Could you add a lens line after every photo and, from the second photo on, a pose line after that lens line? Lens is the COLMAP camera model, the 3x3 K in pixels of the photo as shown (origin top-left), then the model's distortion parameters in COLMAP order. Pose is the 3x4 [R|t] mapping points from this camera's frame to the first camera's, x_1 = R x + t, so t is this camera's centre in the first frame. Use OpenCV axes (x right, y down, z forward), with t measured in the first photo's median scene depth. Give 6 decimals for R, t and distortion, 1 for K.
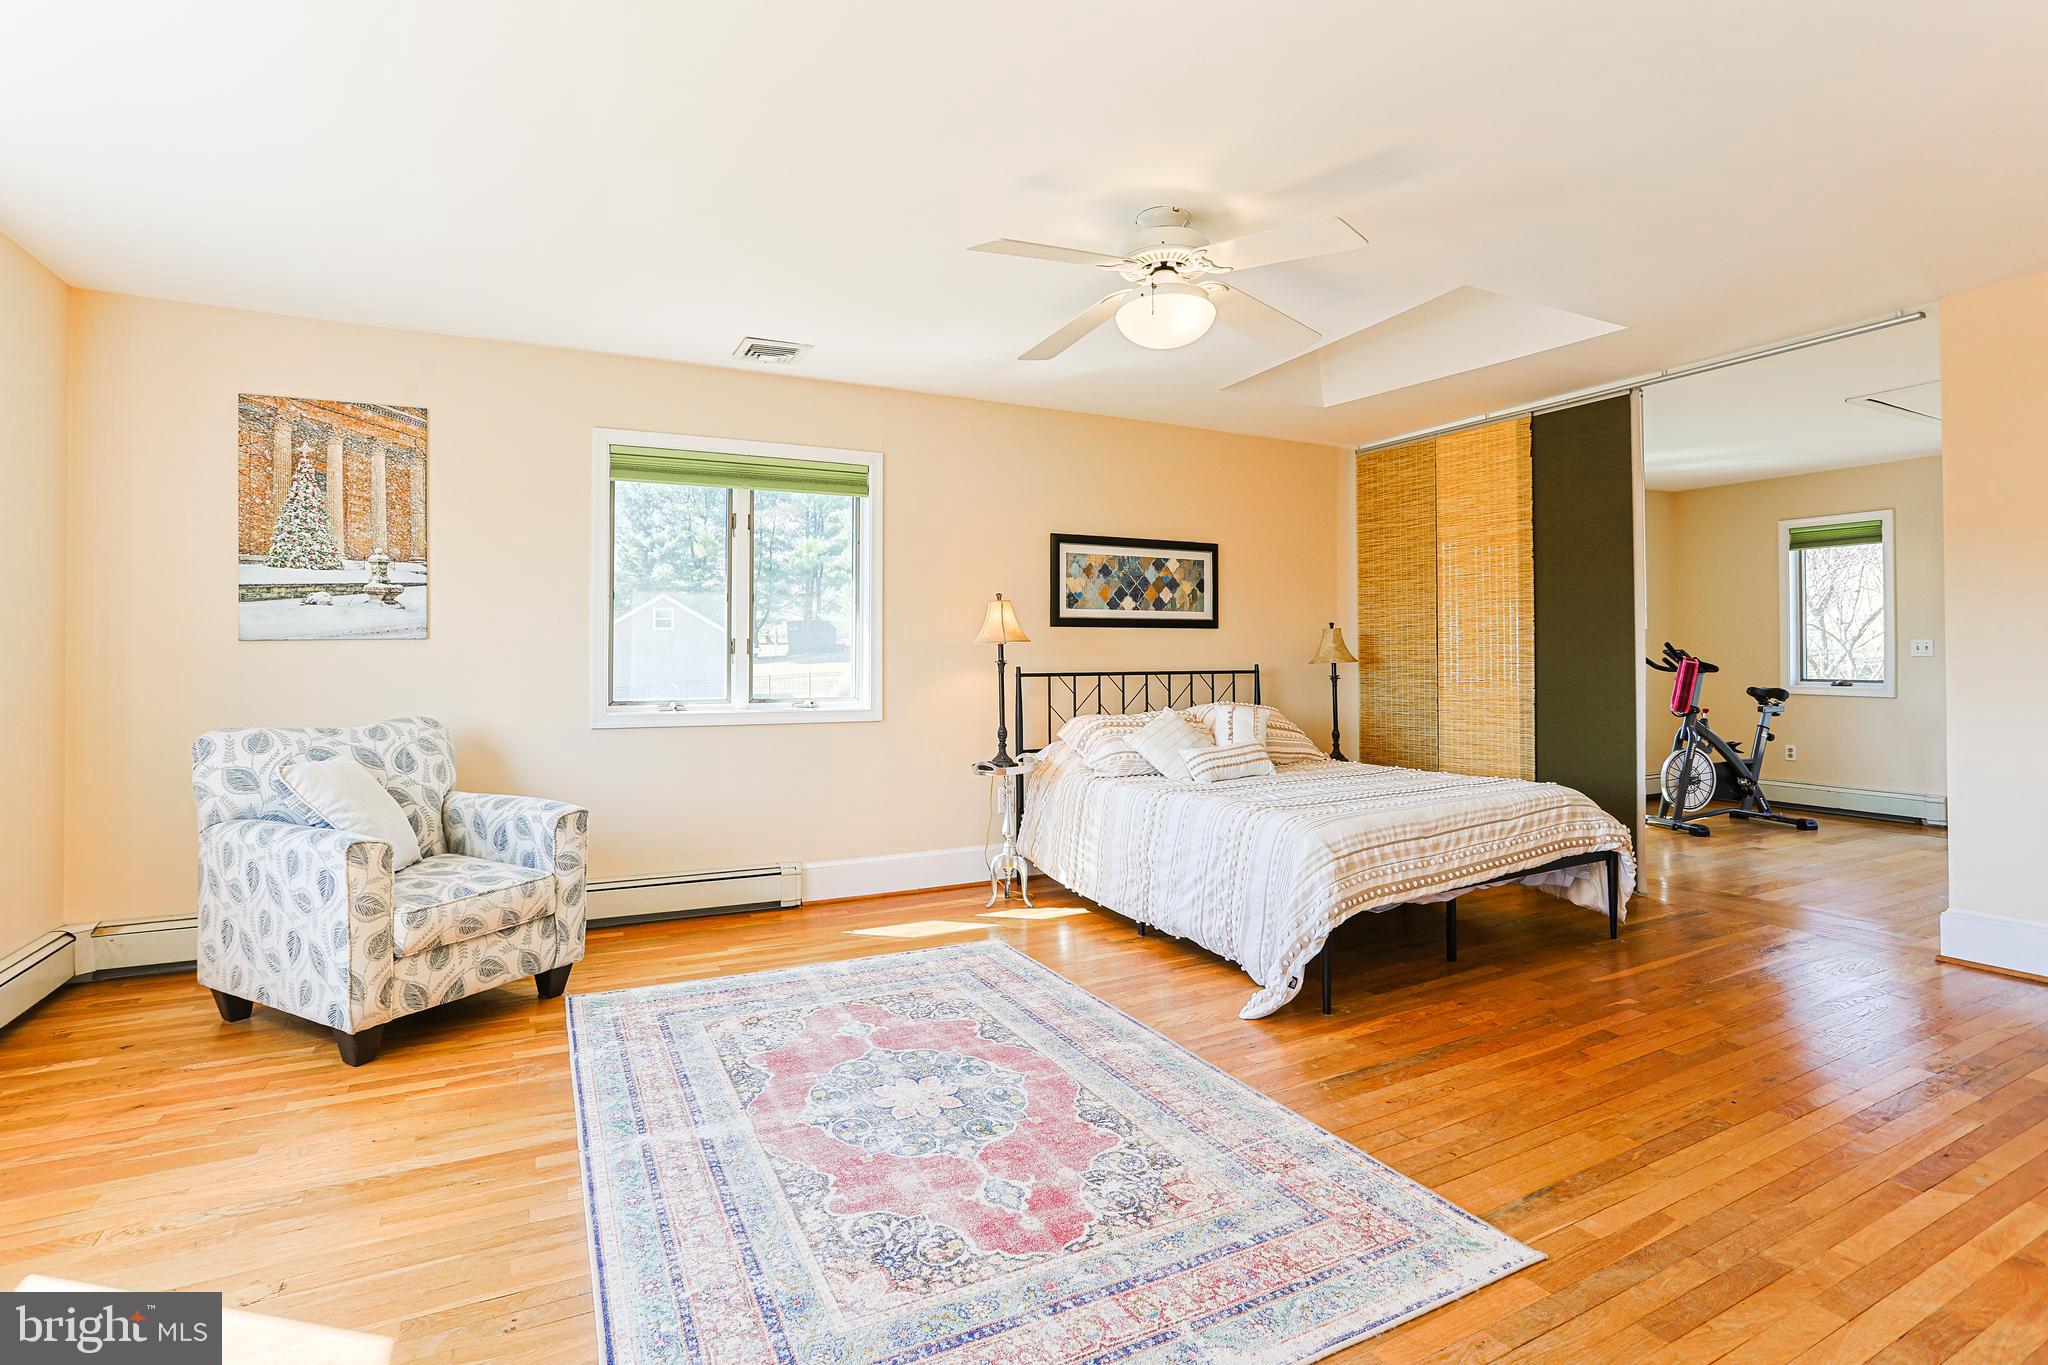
lens RADIAL K [[991.8, 0, 1023.6], [0, 991.8, 666.7], [0, 0, 1]] dist [-0.045386, 0.007950]
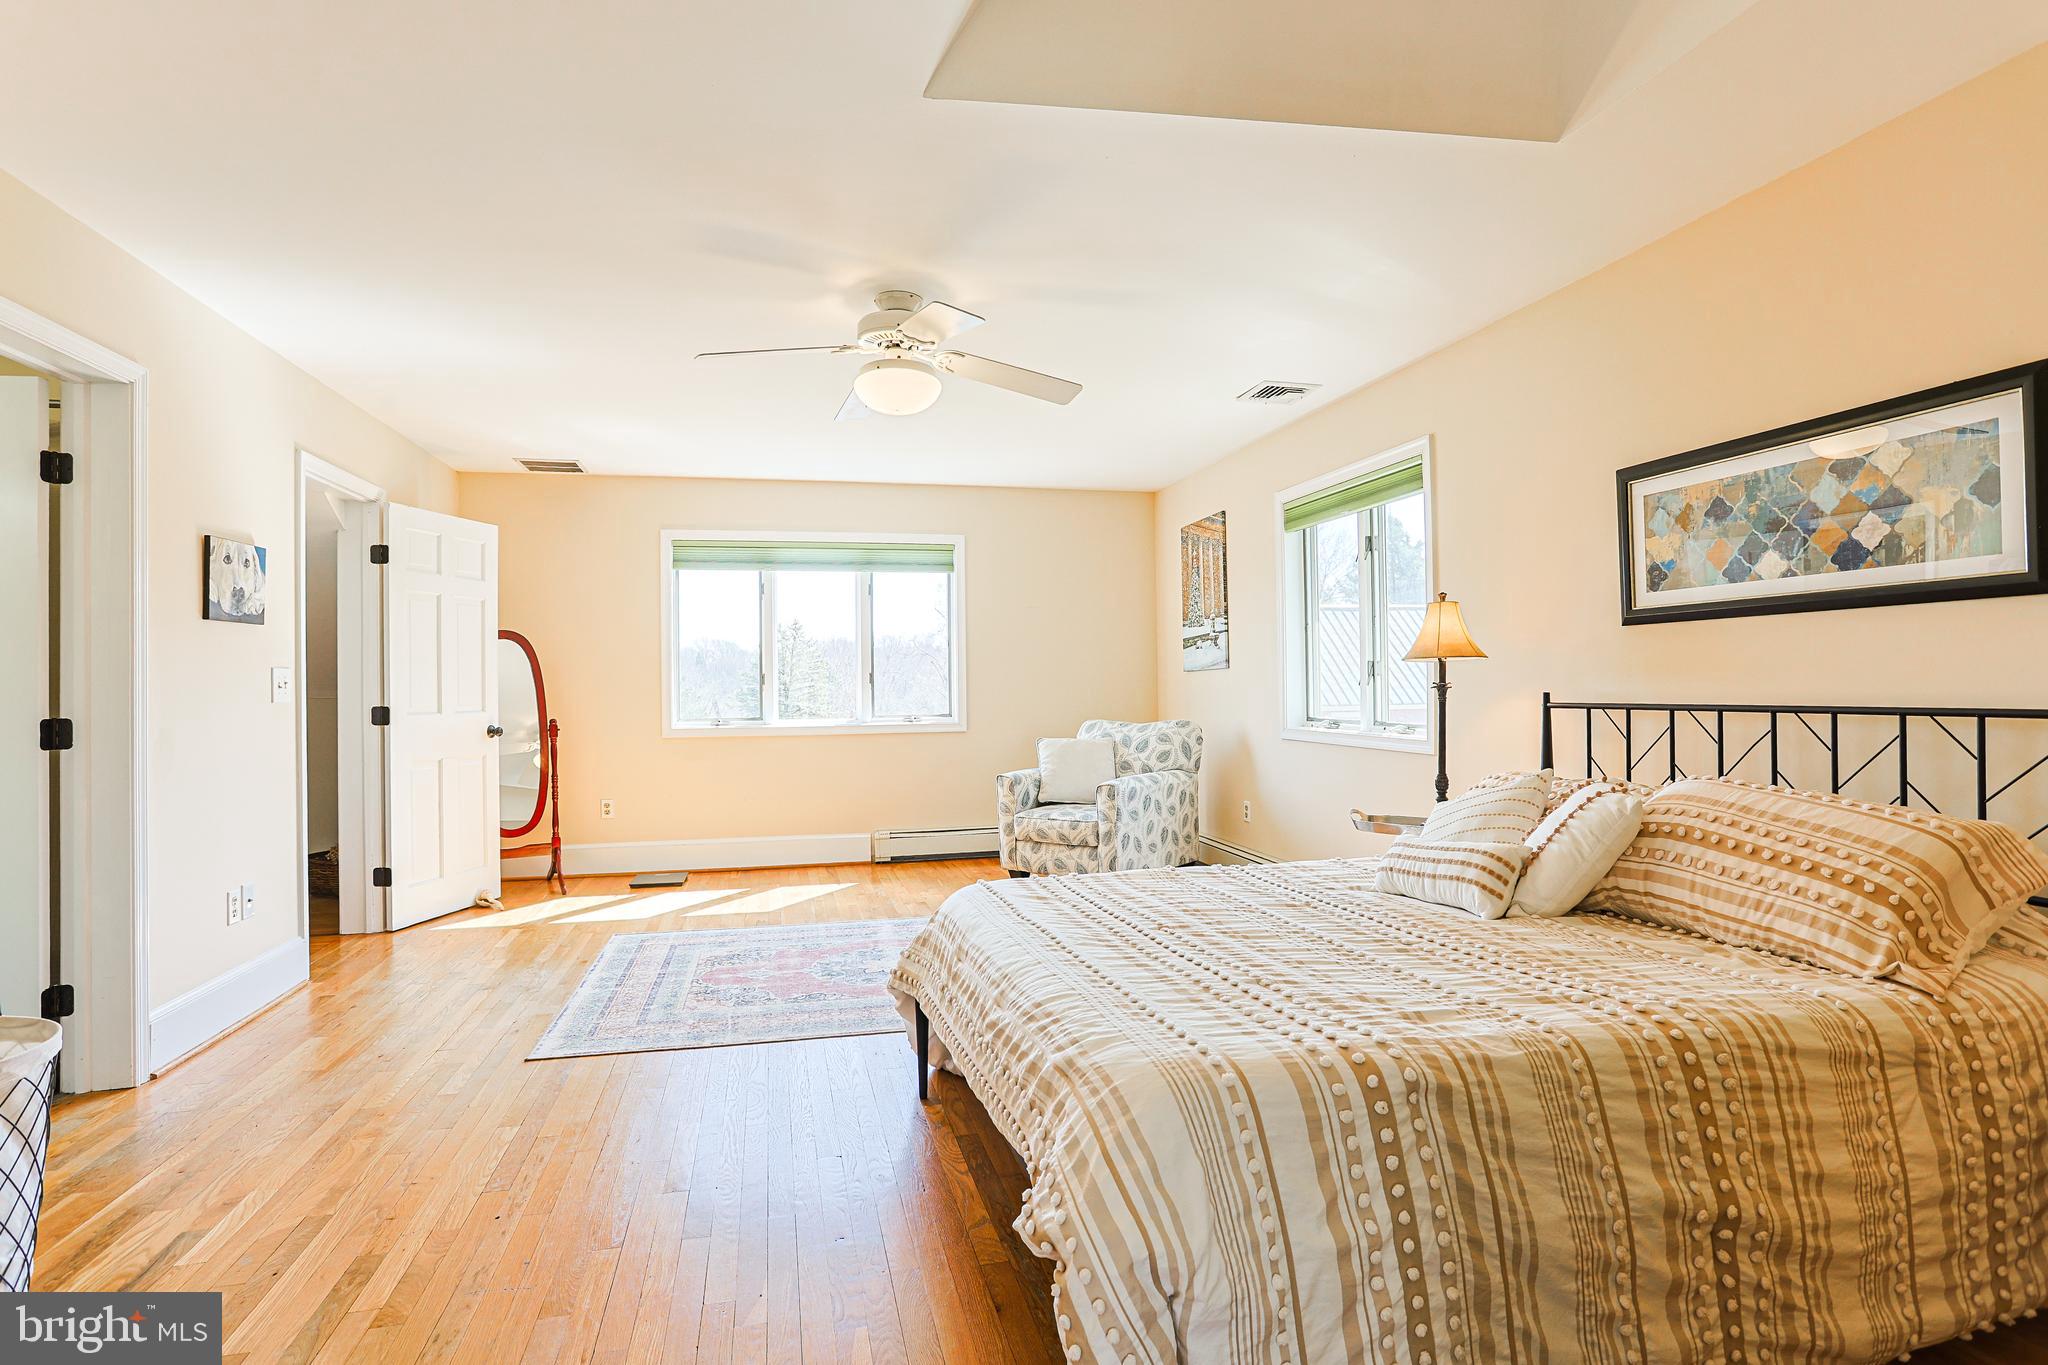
lens RADIAL K [[991.8, 0, 985.2], [0, 991.8, 682.8], [0, 0, 1]] dist [-0.045386, 0.007950]
pose [[-0.257777, 0.004001, -0.966196, 0.684457], [0.004244, 0.999986, 0.003009, -0.009426], [0.966195, -0.003325, -0.257790, 0.772772]]
